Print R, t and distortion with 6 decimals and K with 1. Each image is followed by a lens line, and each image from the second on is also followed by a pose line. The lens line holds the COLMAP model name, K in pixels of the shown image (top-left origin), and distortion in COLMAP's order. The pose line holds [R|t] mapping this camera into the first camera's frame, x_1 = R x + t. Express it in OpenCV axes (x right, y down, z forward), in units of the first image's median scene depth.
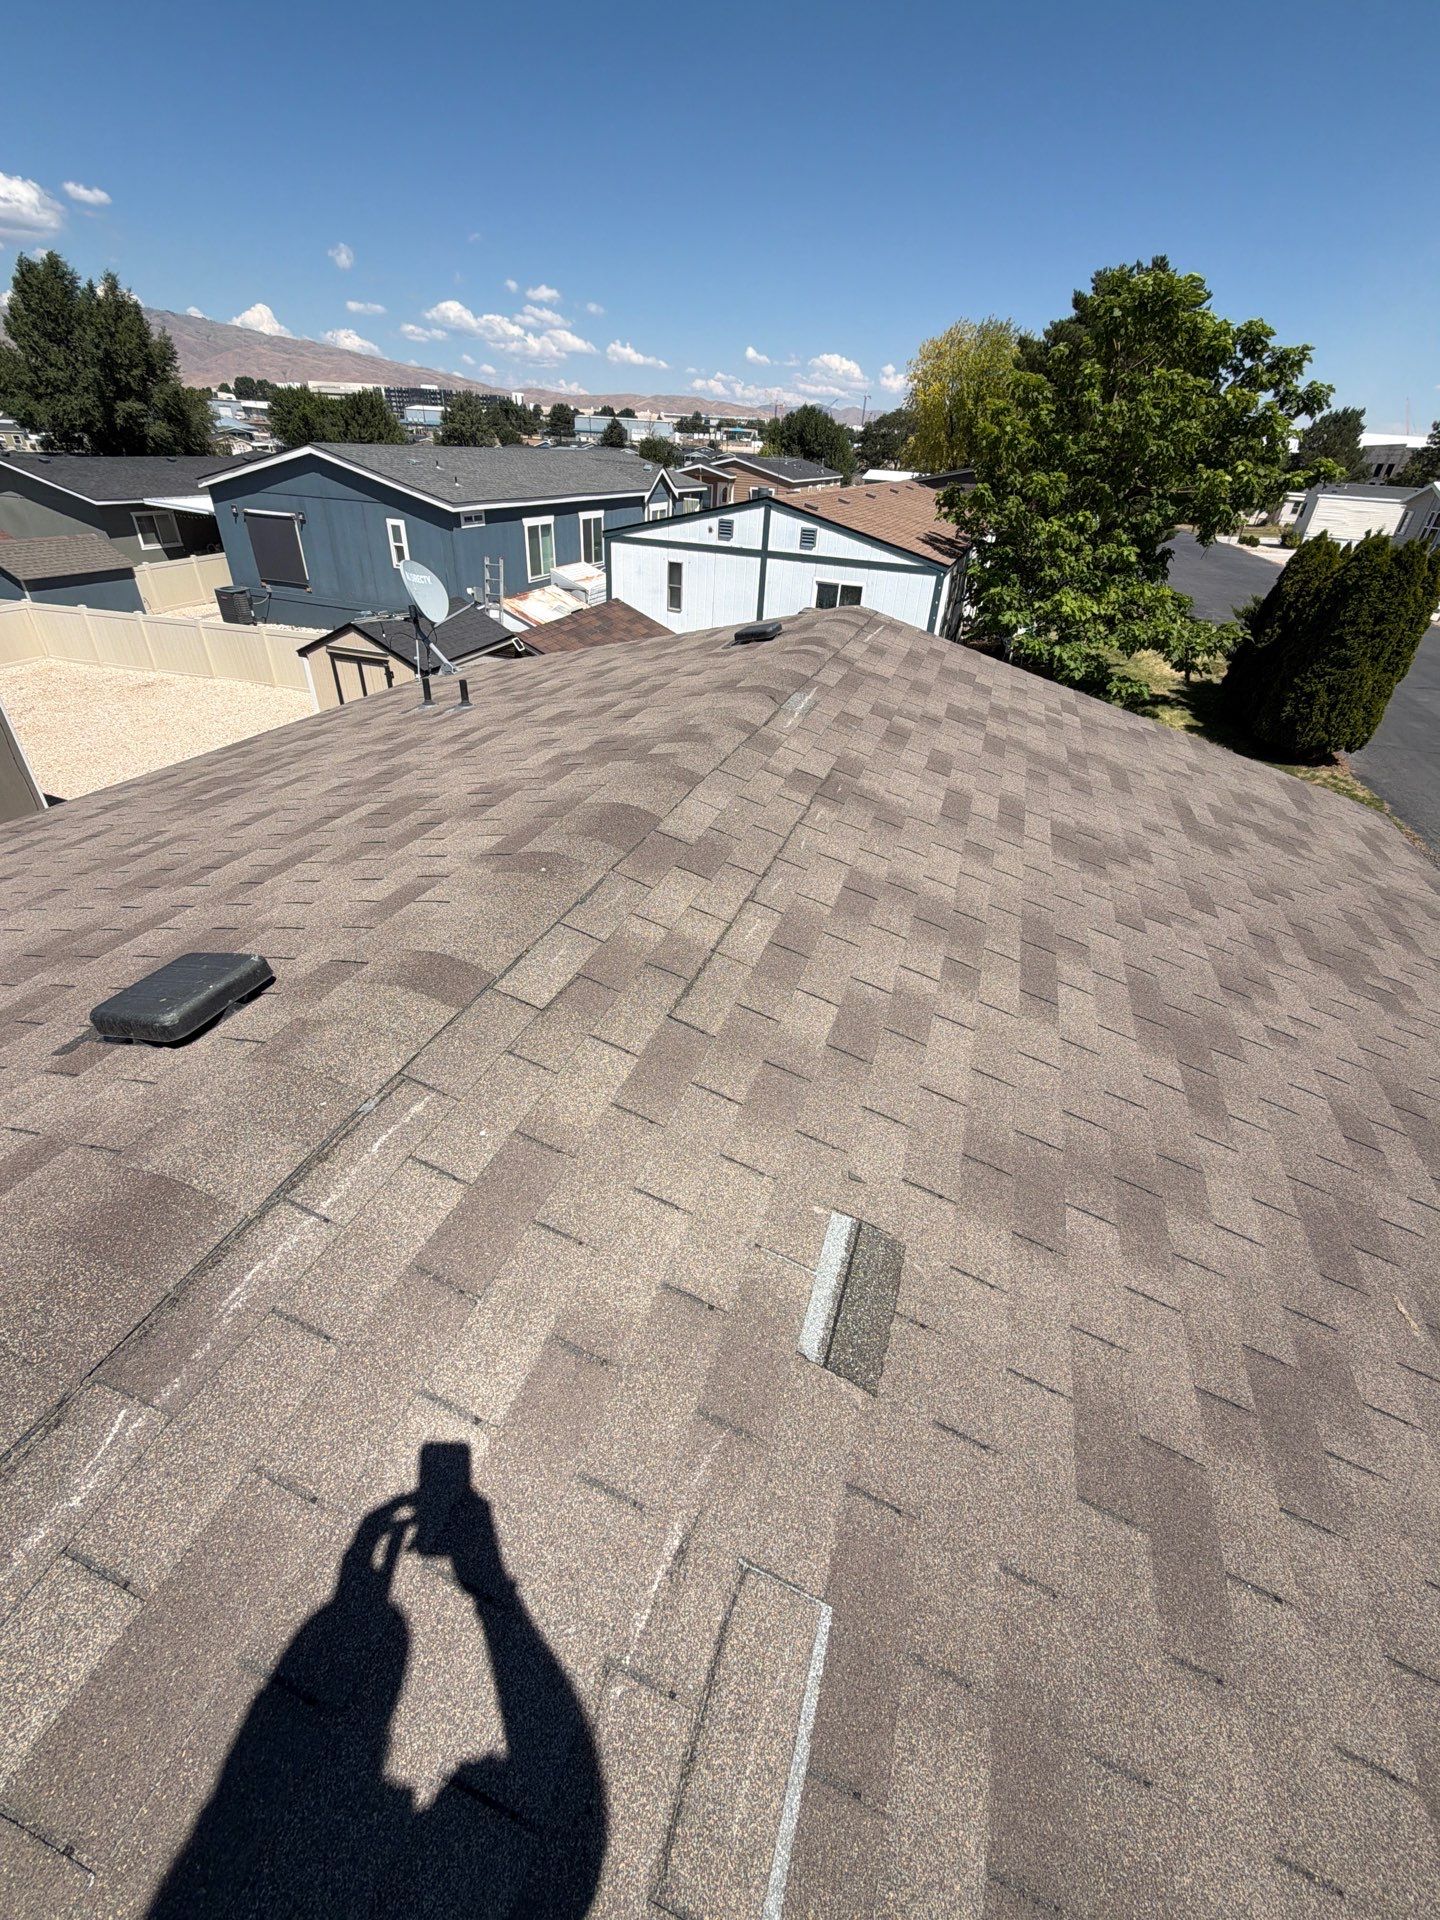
lens RADIAL K [[778.6, 0, 717.7], [0, 778.6, 970.3], [0, 0, 1]] dist [0.000383, -0.000428]
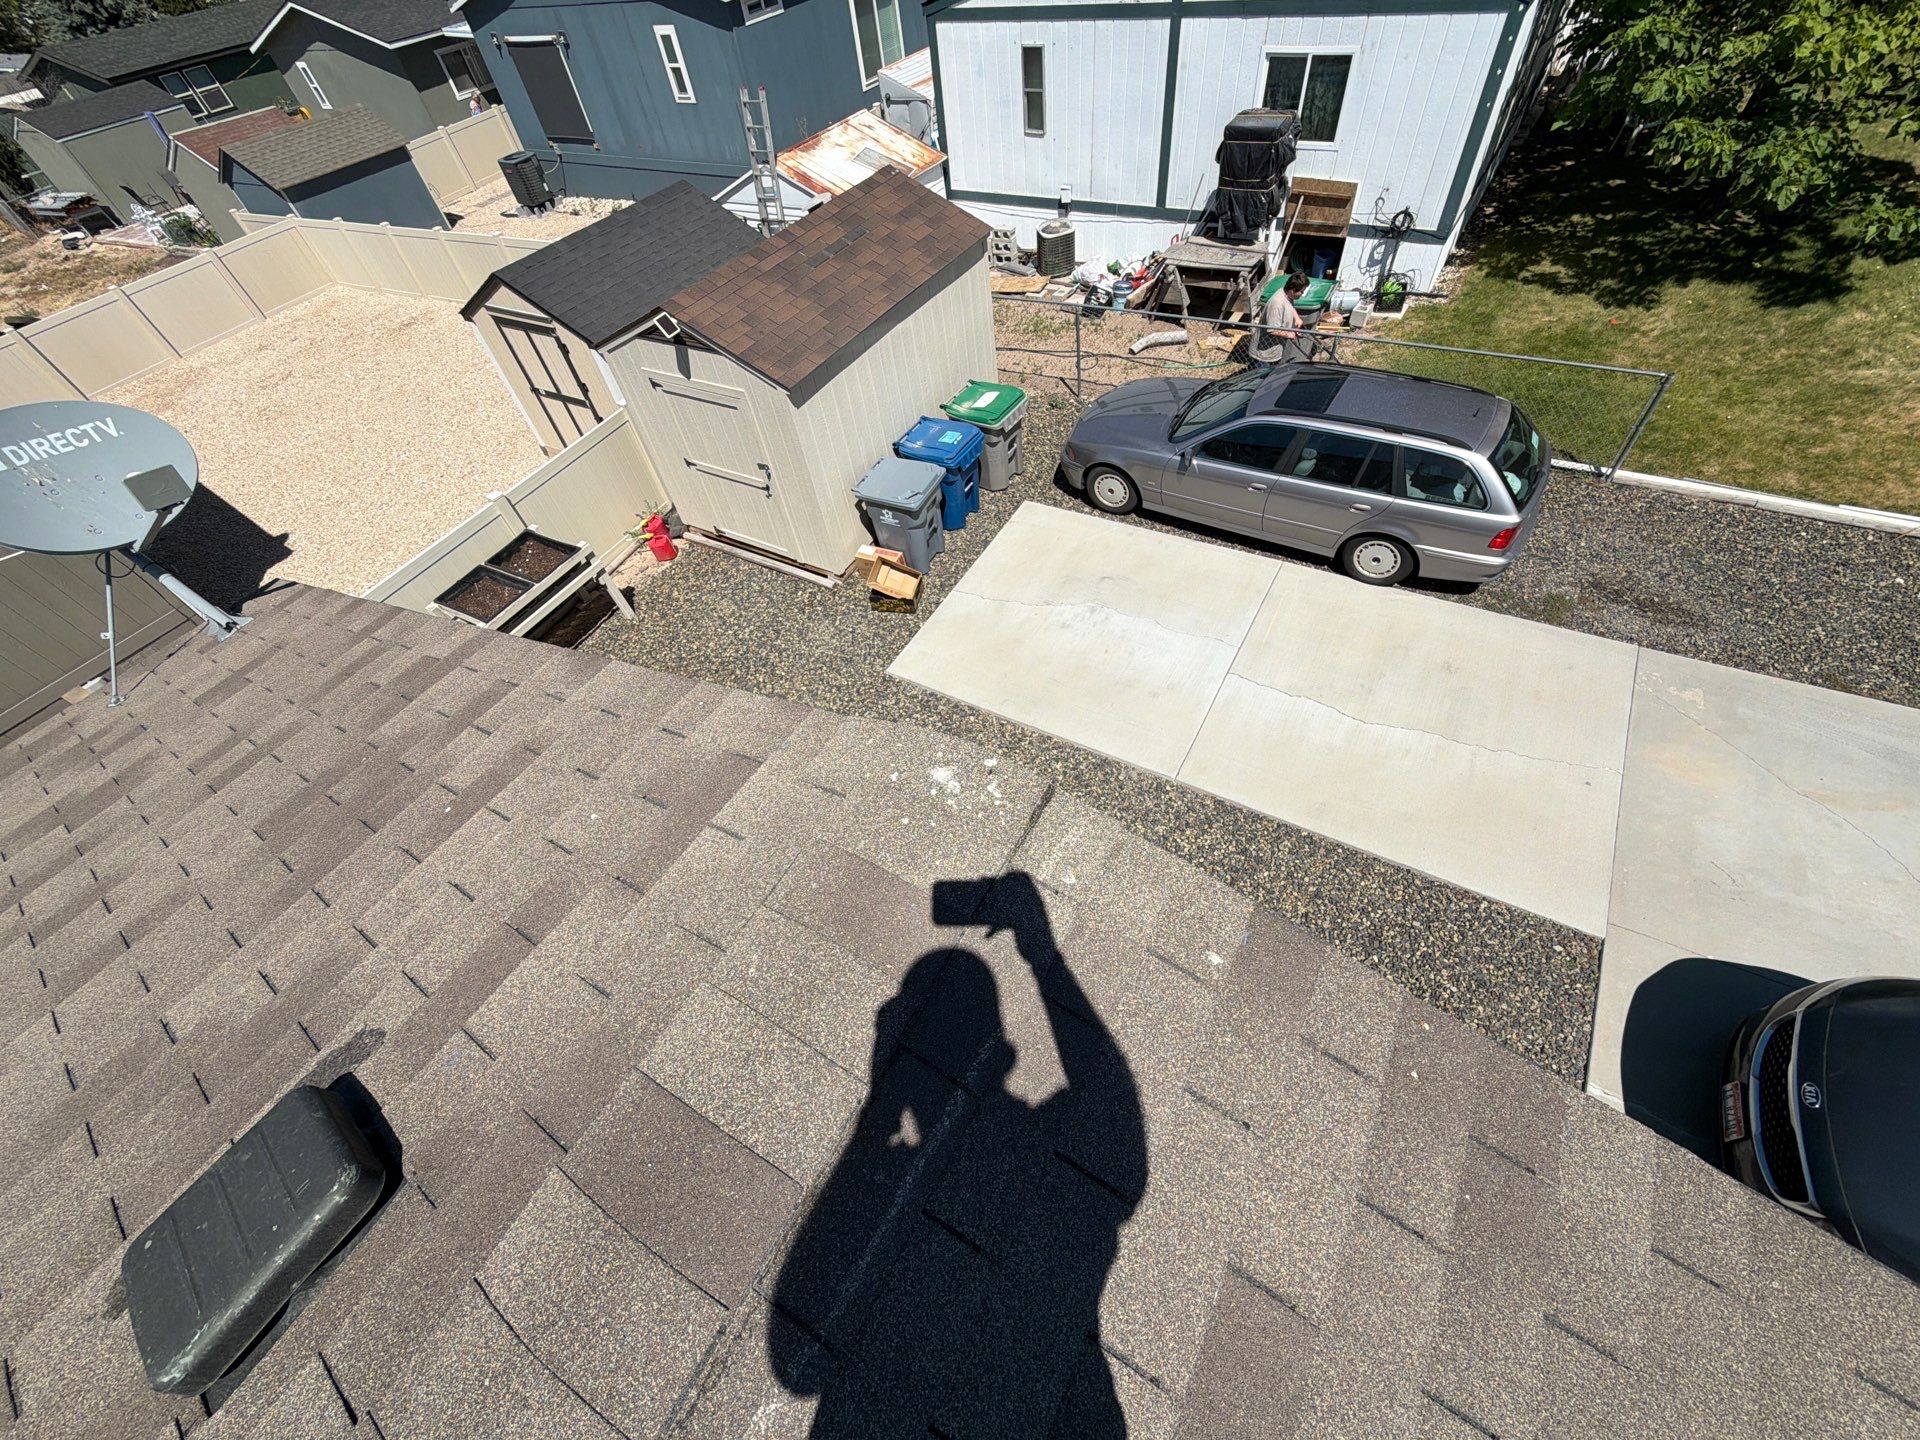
lens RADIAL K [[781.0, 0, 962.1], [0, 781.0, 722.4], [0, 0, 1]] dist [-0.000903, 0.000252]
pose [[0.963873, 0.064015, -0.258554, 0.073171], [0.011207, 0.960084, 0.279486, -0.154684], [0.266125, -0.272287, 0.924682, 0.225343]]
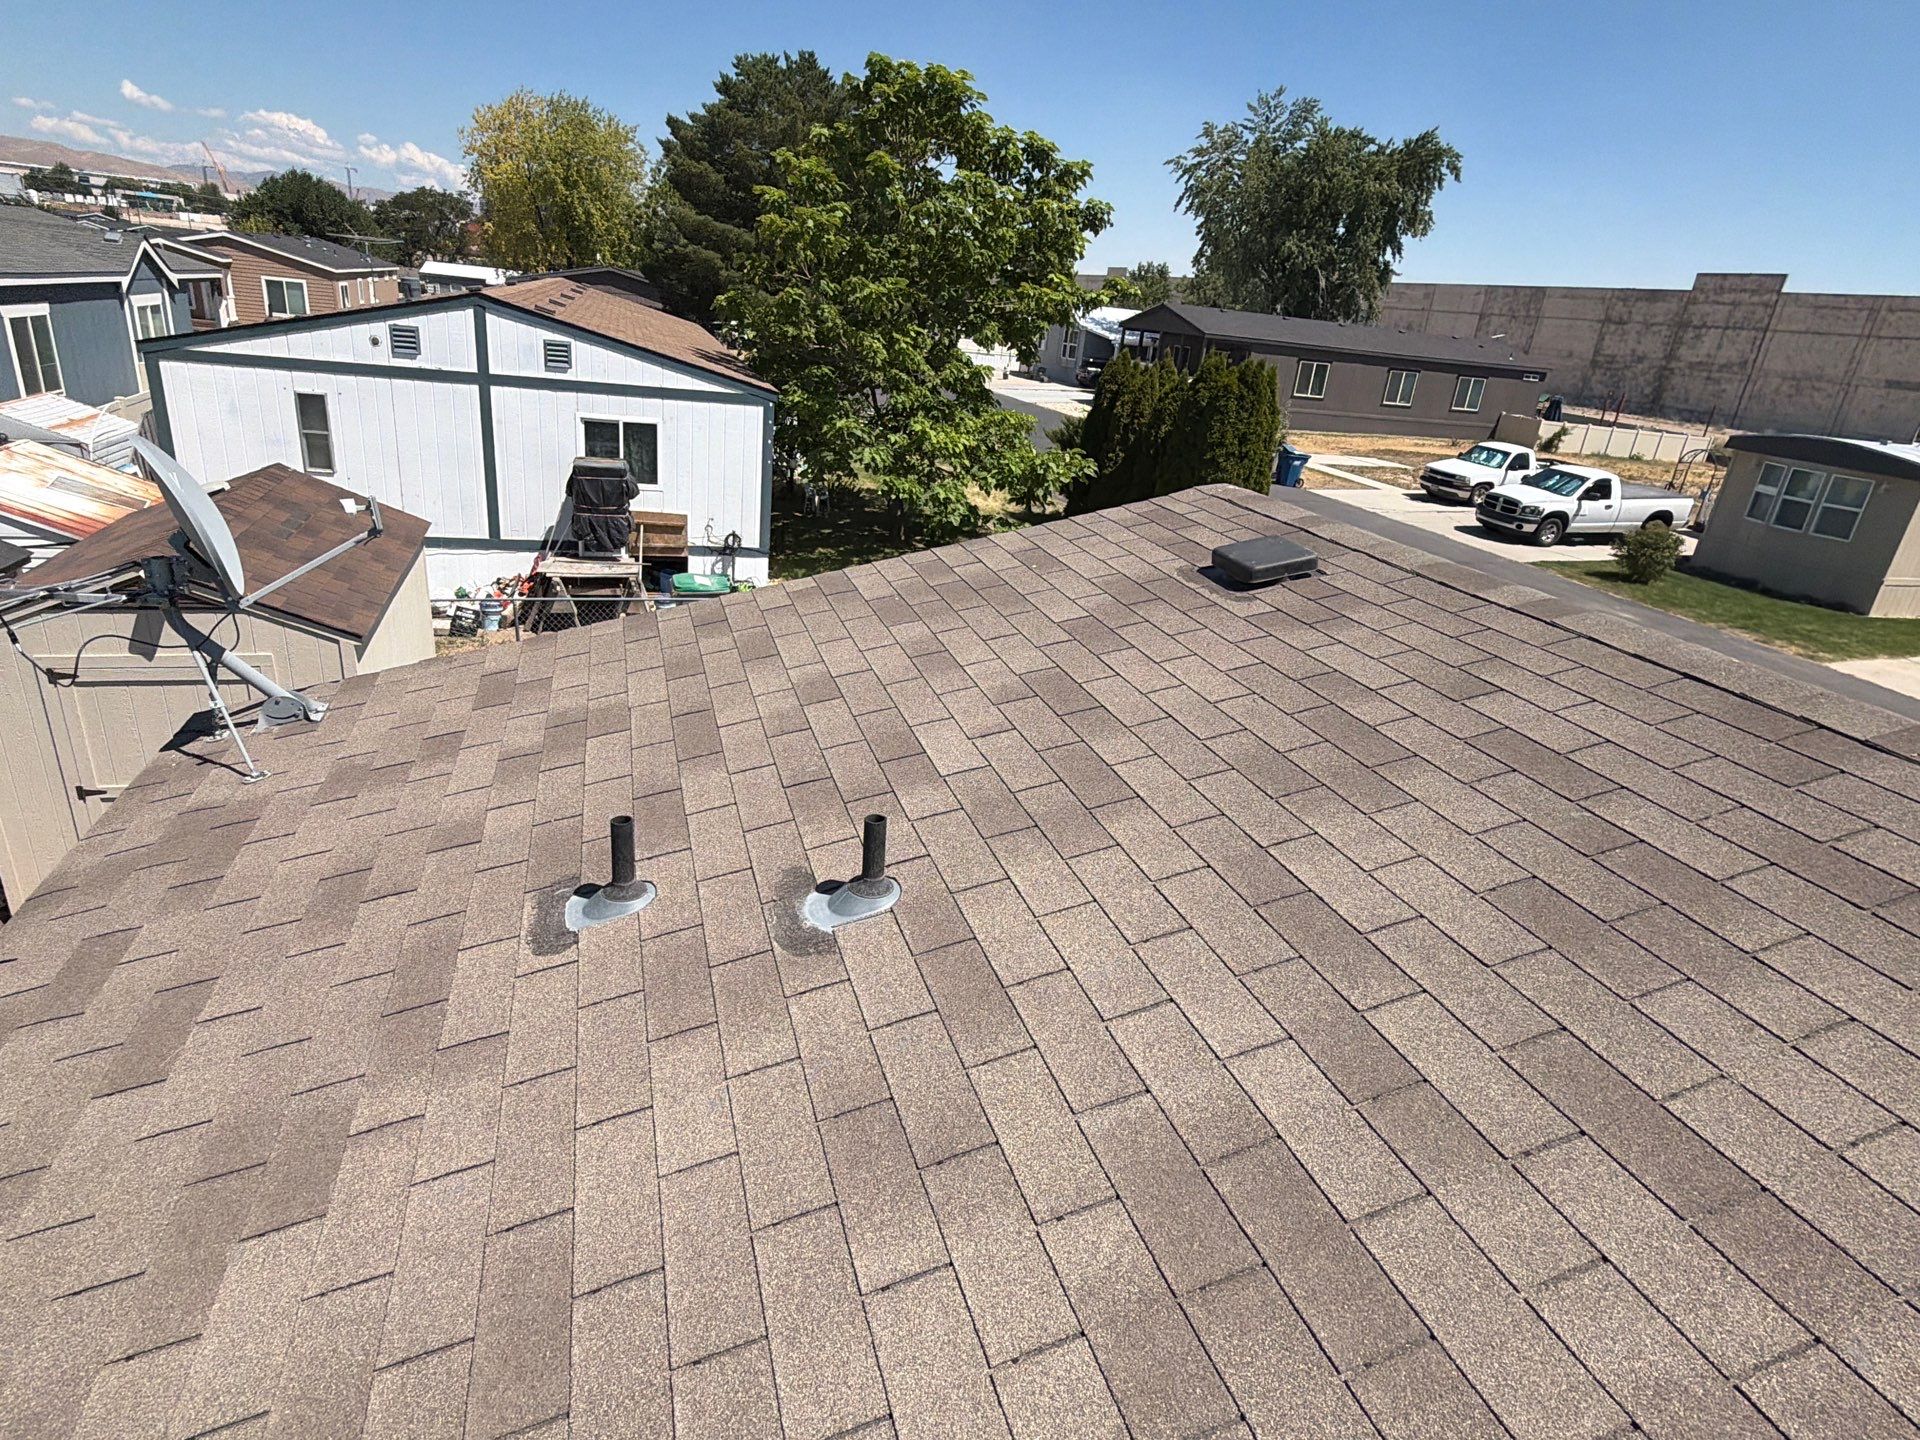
lens RADIAL K [[1036.2, 0, 955.5], [0, 1036.2, 728.6], [0, 0, 1]] dist [0.003150, -0.002205]
pose [[0.803842, -0.198396, 0.560782, -0.126544], [0.283115, 0.956718, -0.067354, -0.087614], [-0.523147, 0.212908, 0.825219, 0.149455]]
